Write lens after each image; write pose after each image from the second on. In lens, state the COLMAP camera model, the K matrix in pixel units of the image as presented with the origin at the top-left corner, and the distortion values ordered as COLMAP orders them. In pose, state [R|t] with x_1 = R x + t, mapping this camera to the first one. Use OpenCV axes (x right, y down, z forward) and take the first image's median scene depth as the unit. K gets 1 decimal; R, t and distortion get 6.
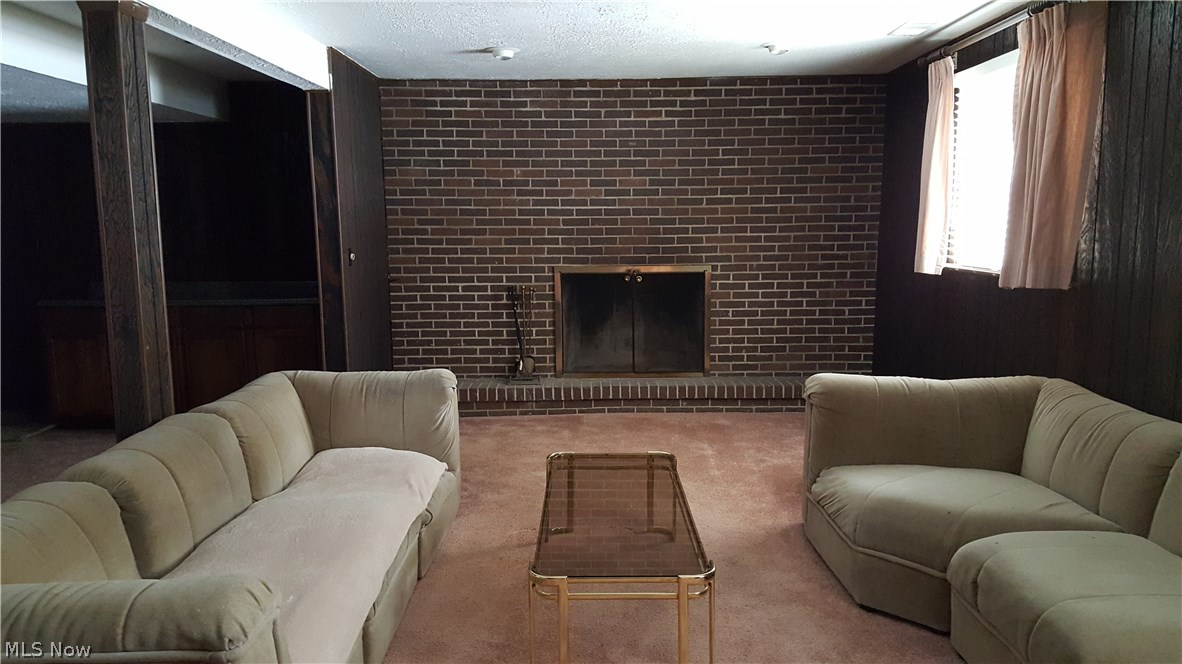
lens RADIAL K [[874.5, 0, 585.4], [0, 874.5, 362.7], [0, 0, 1]] dist [0.067111, -0.105311]
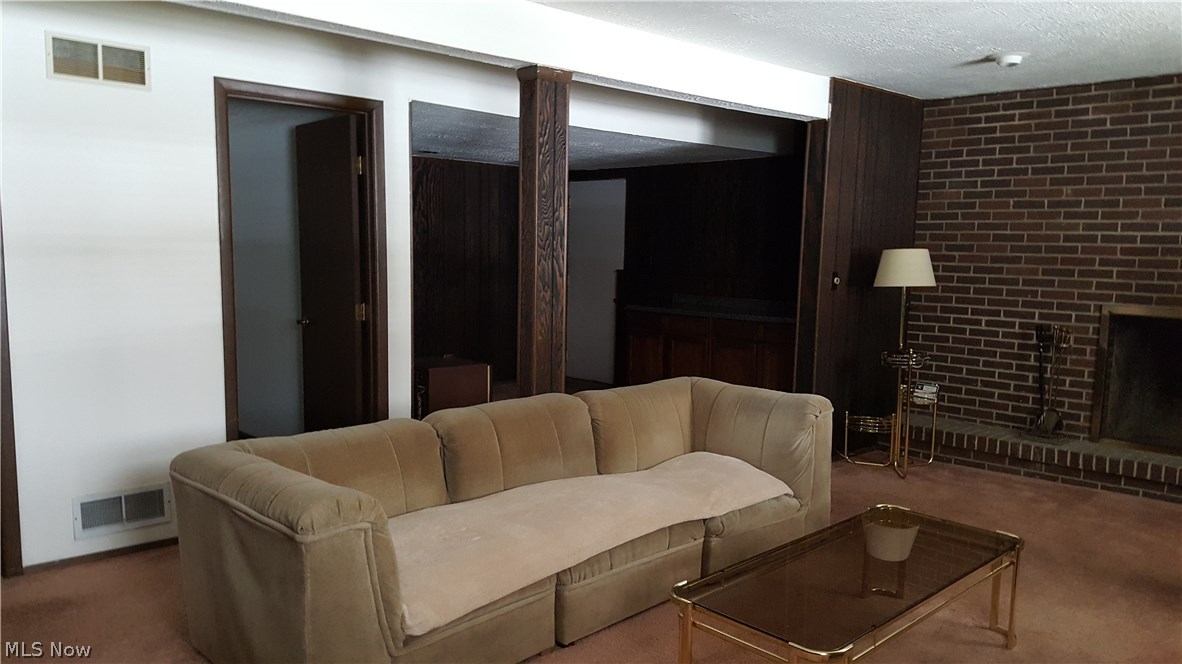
lens RADIAL K [[874.5, 0, 576.1], [0, 874.5, 347.7], [0, 0, 1]] dist [0.067111, -0.105311]
pose [[0.668386, 0.103284, -0.736609, 0.249343], [-0.138157, 0.990318, 0.013496, -0.014480], [0.730871, 0.092747, 0.676184, 0.092873]]
